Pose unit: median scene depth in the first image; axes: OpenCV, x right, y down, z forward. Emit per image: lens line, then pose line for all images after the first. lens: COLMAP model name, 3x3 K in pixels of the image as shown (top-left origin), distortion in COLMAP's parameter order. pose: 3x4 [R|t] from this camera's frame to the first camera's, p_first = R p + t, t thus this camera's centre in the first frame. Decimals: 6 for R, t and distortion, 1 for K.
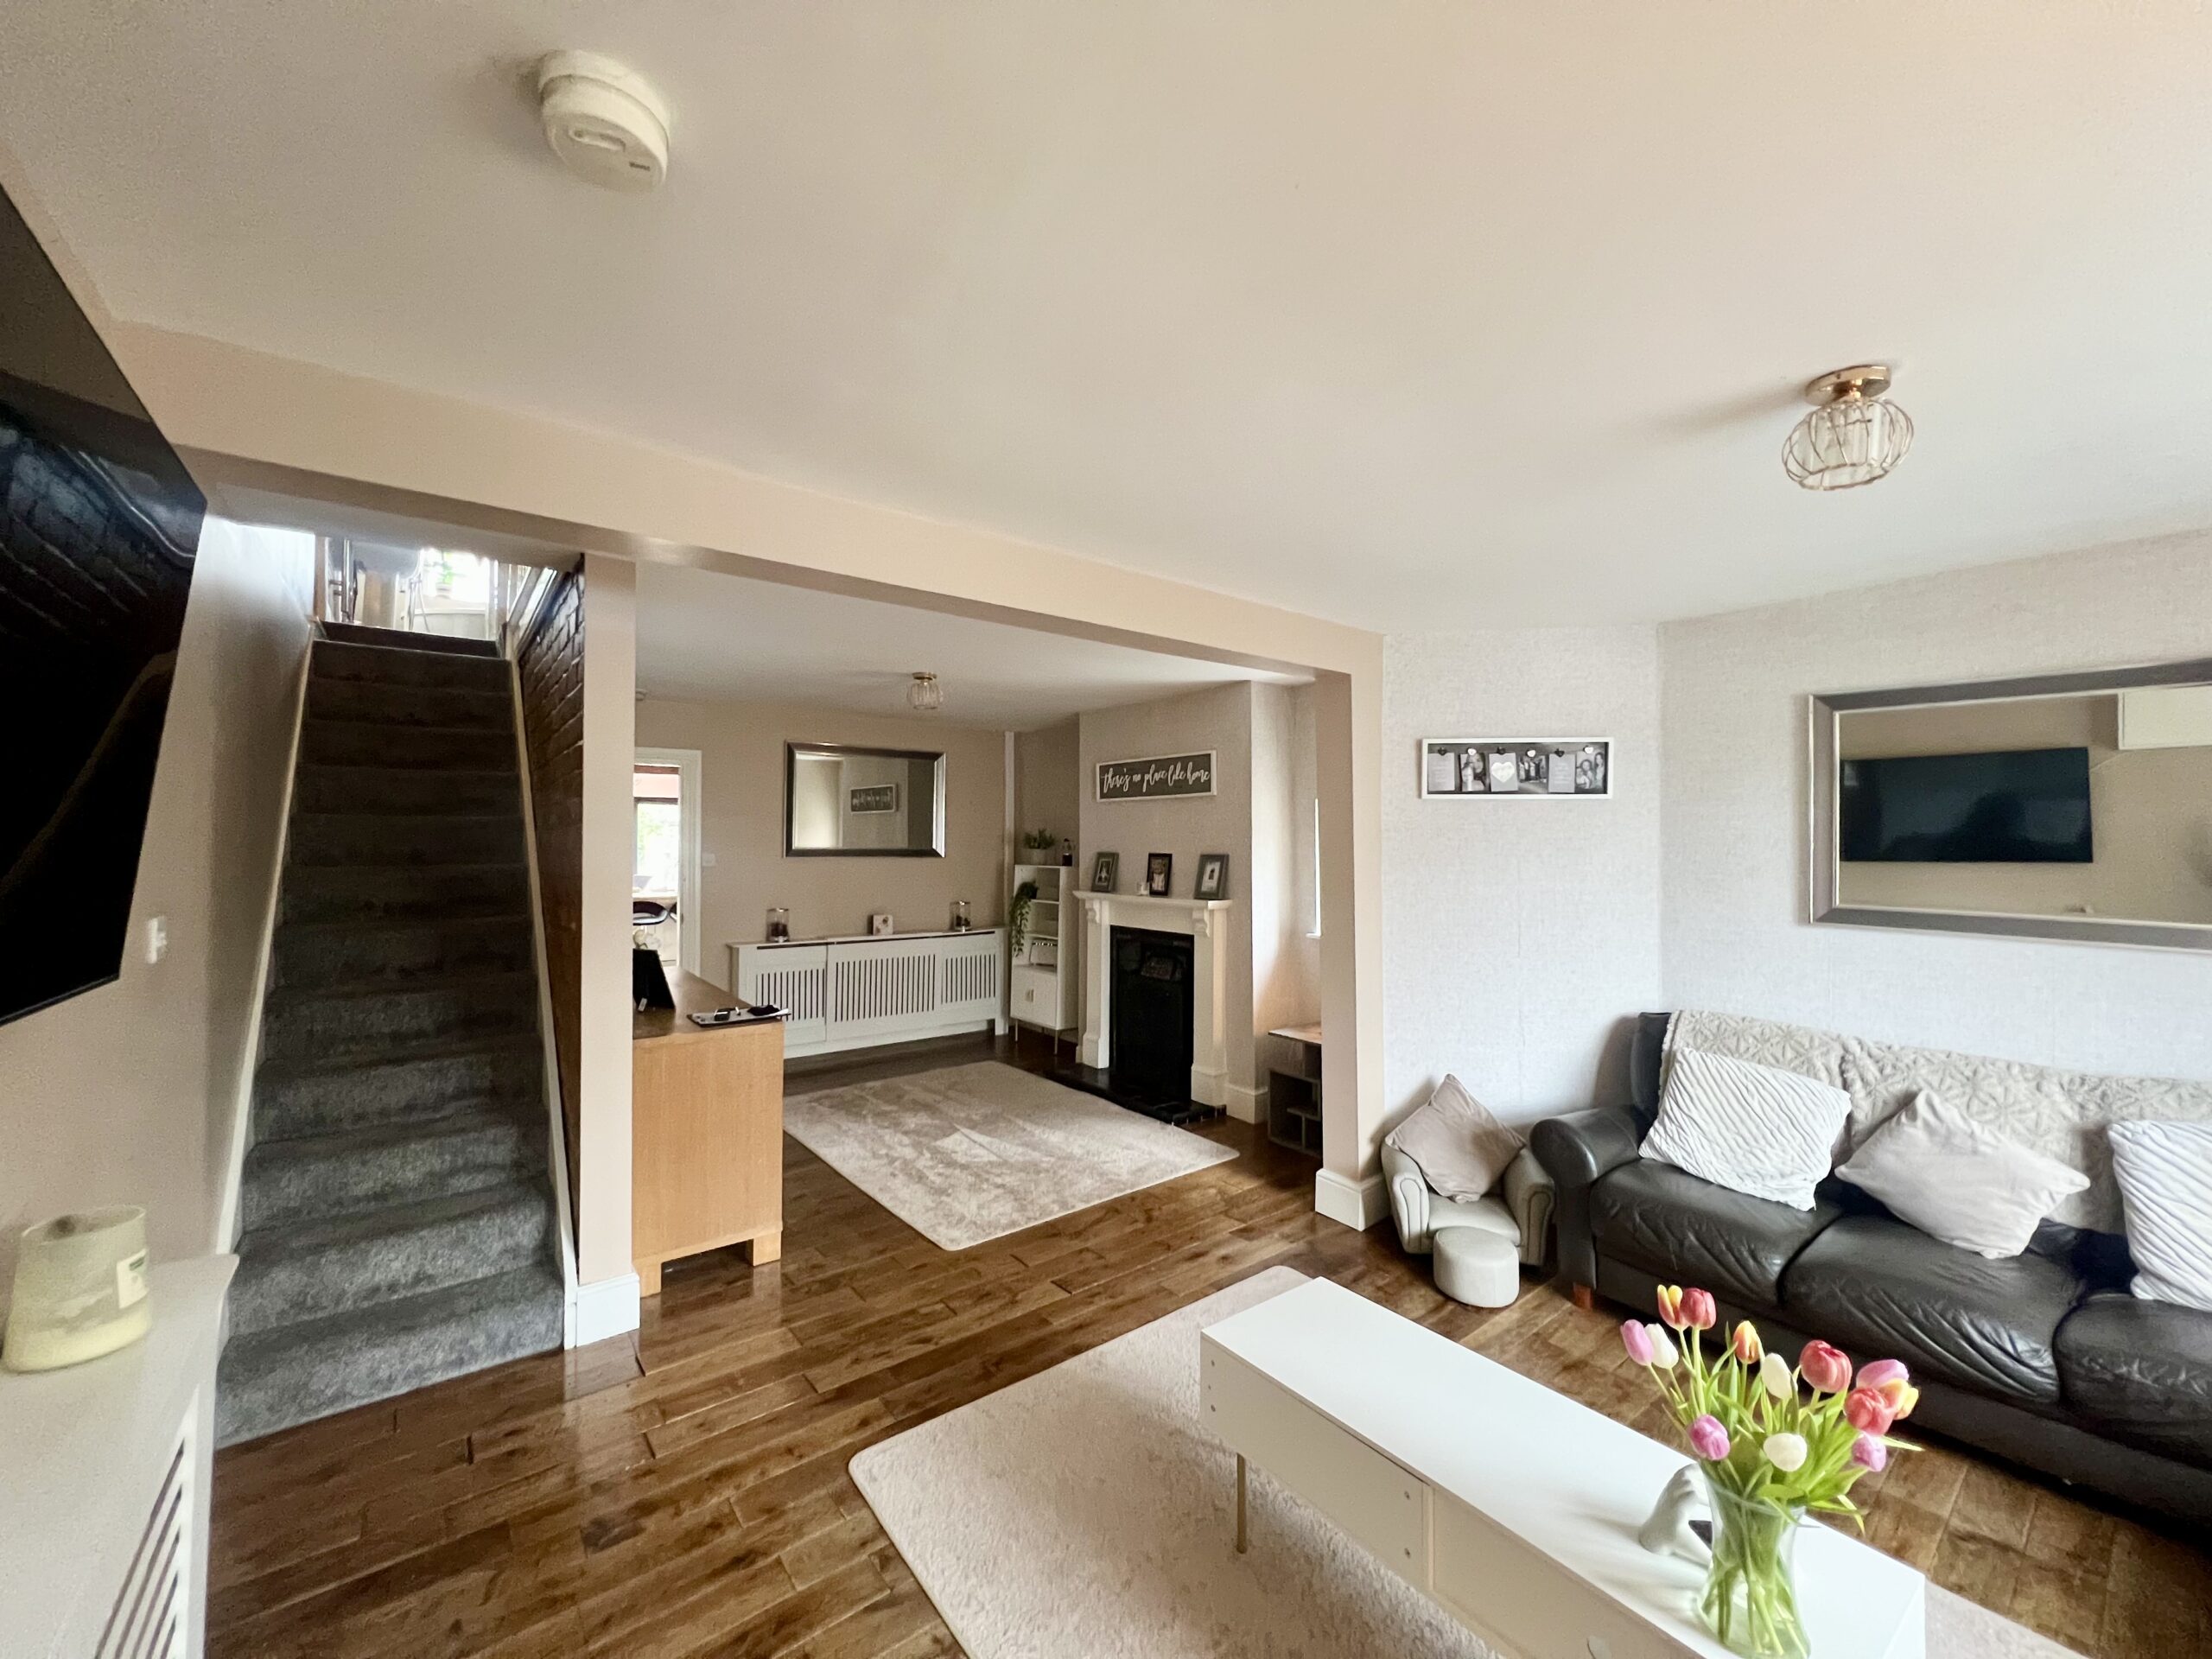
lens RADIAL K [[889.5, 0, 1111.3], [0, 889.5, 823.8], [0, 0, 1]] dist [-0.001658, 0.000594]
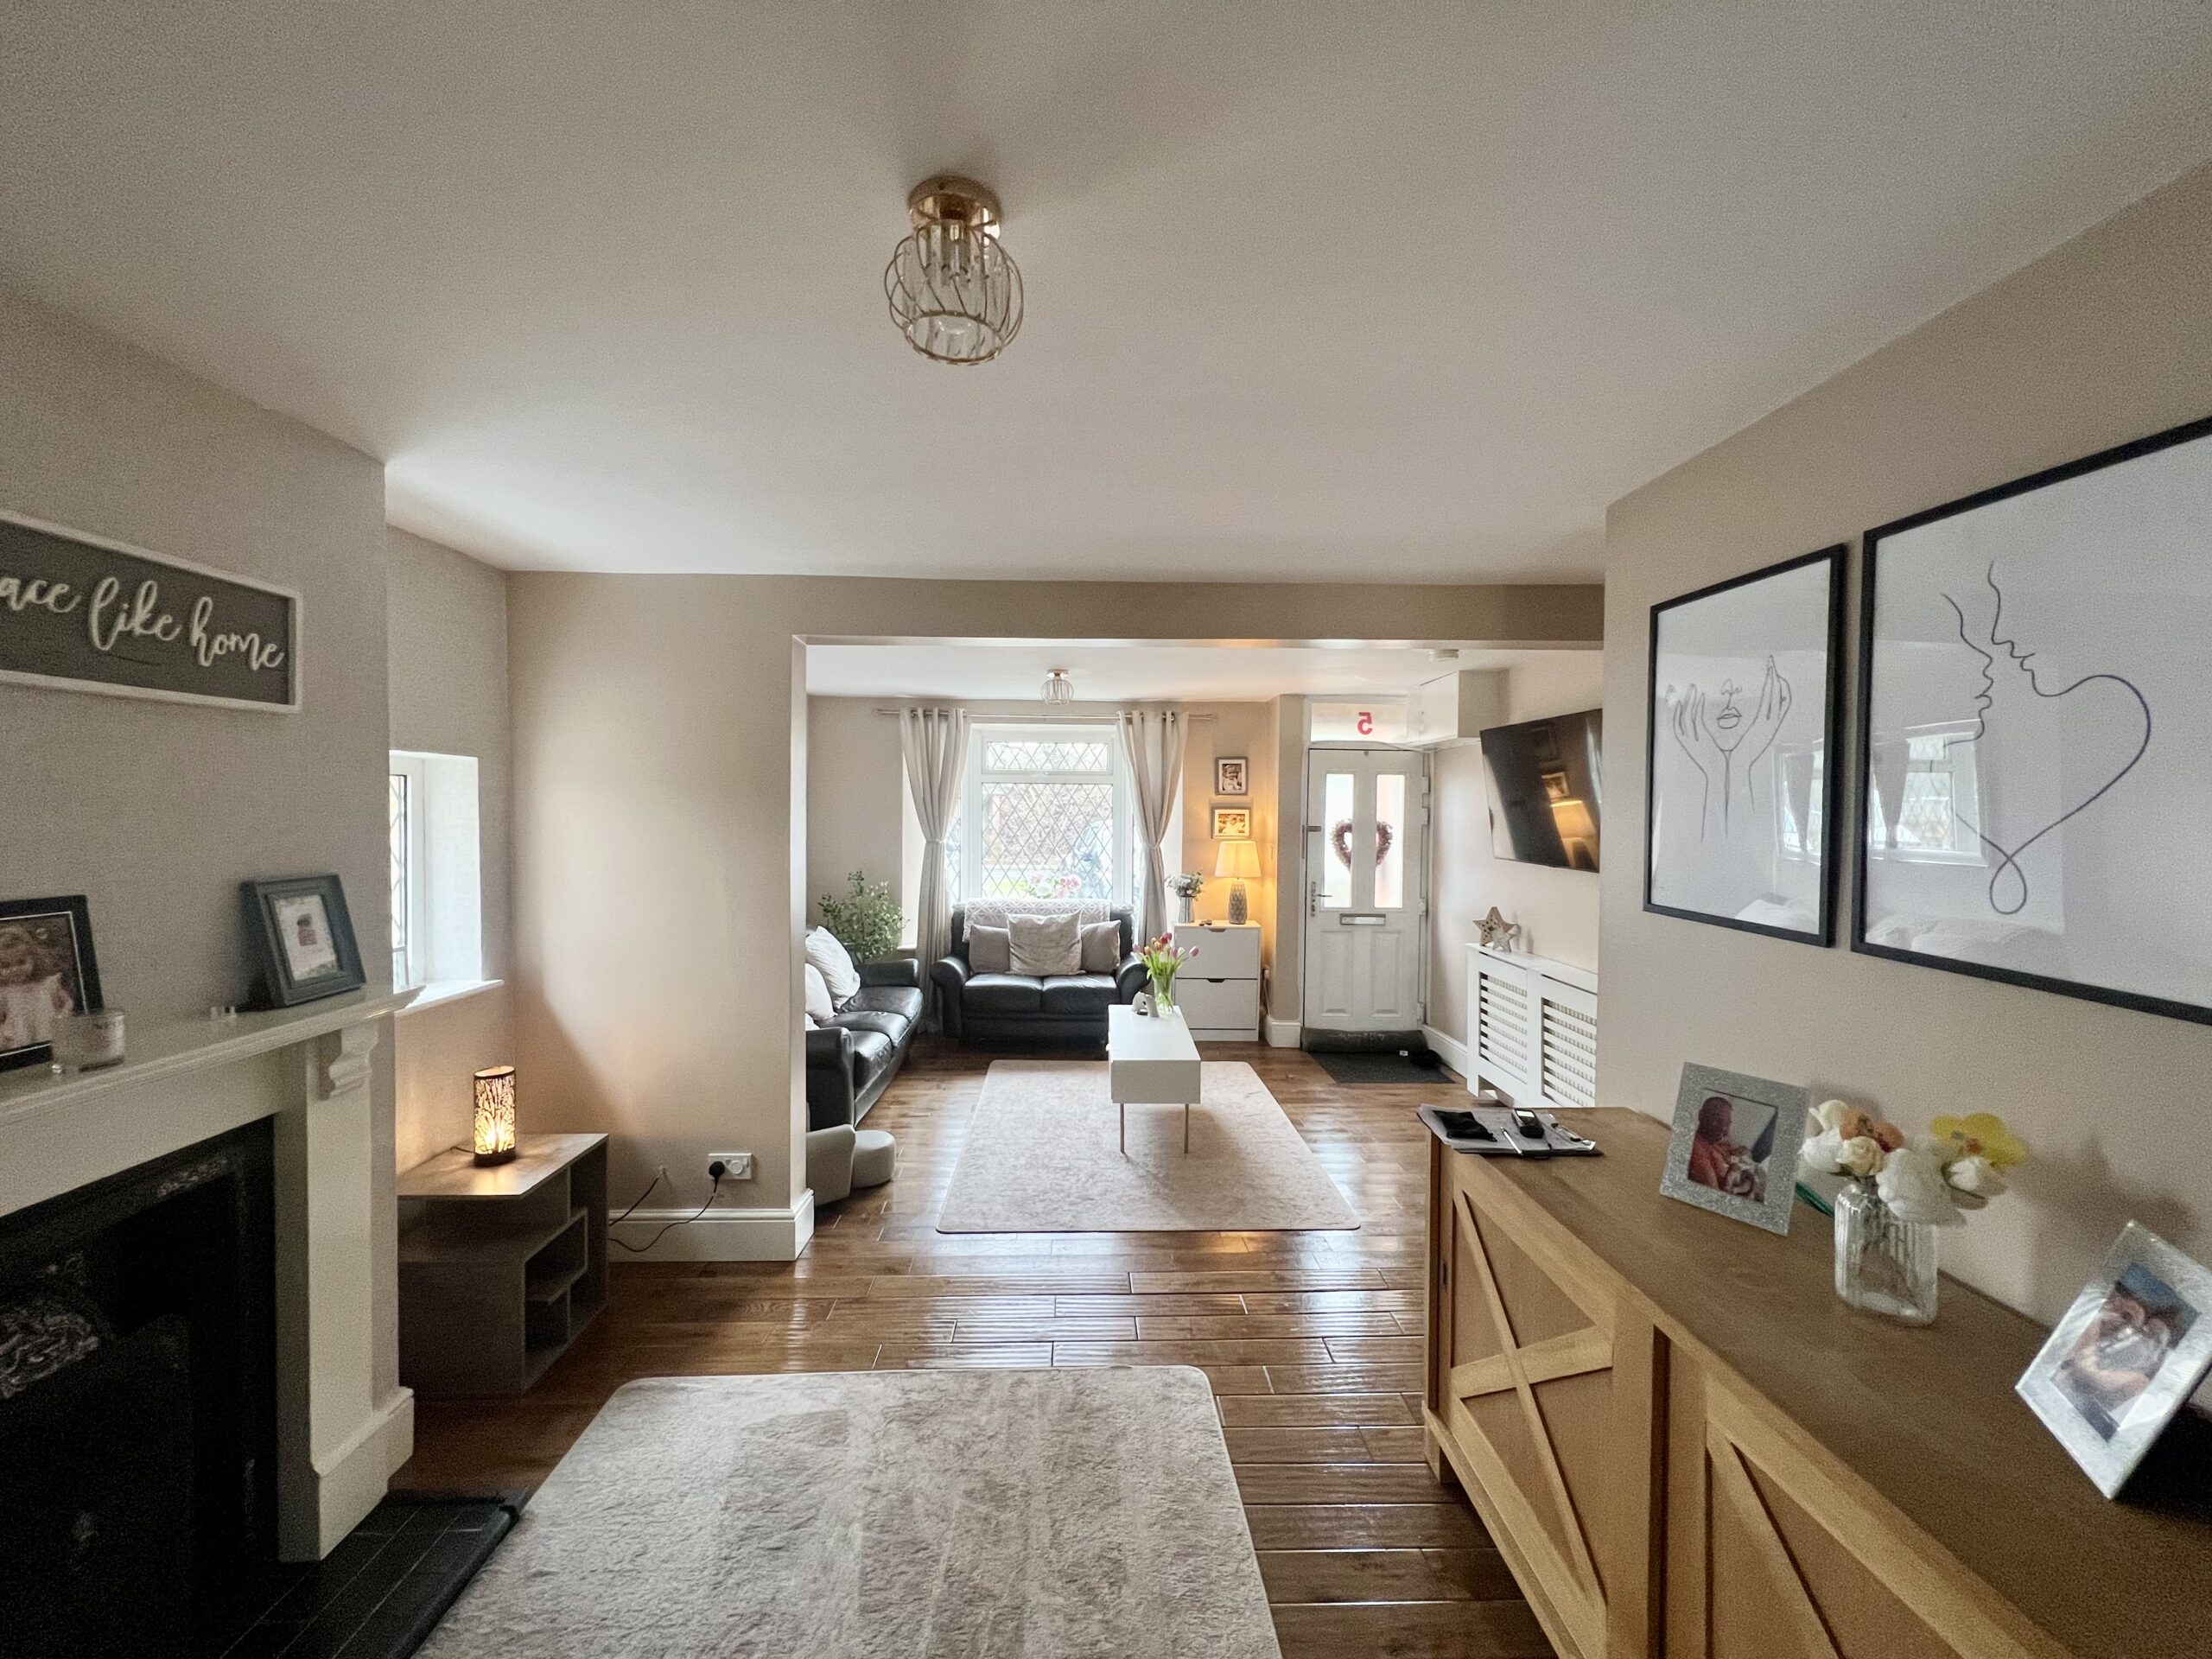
lens RADIAL K [[889.5, 0, 1102.0], [0, 889.5, 826.9], [0, 0, 1]] dist [-0.001658, 0.000594]
pose [[-0.800797, -0.011355, 0.598828, -0.516029], [-0.009677, 0.999935, 0.006020, 0.011688], [-0.598858, -0.000974, -0.800855, 1.523770]]
